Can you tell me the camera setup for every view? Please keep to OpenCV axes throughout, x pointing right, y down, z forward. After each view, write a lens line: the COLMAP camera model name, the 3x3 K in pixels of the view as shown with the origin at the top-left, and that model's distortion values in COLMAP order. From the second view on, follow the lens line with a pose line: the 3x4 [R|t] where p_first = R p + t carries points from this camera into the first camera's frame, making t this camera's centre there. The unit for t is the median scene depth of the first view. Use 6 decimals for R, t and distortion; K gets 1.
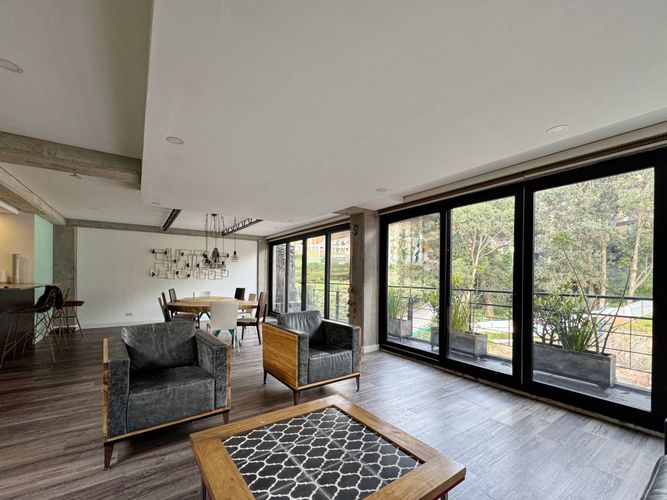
lens RADIAL K [[289.3, 0, 335.3], [0, 289.3, 276.5], [0, 0, 1]] dist [0.001055, 0.000003]
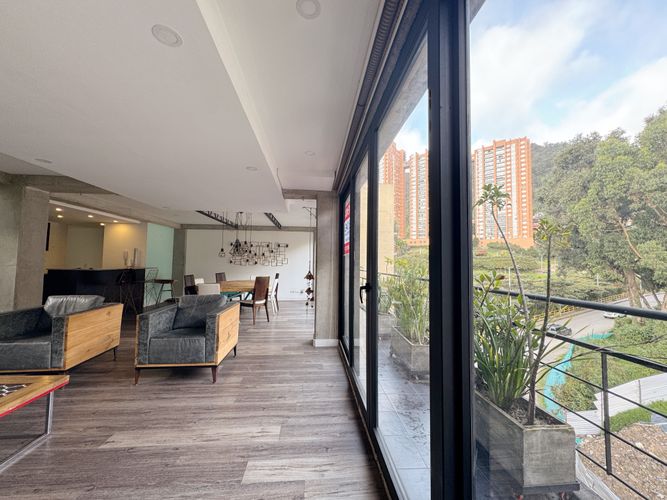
lens RADIAL K [[266.8, 0, 333.3], [0, 266.8, 247.7], [0, 0, 1]] dist [0.001483, -0.000456]
pose [[0.863164, -0.027833, -0.504157, 0.377860], [-0.006292, 0.997809, -0.065859, 0.006058], [0.504885, 0.060019, 0.861097, 0.189838]]
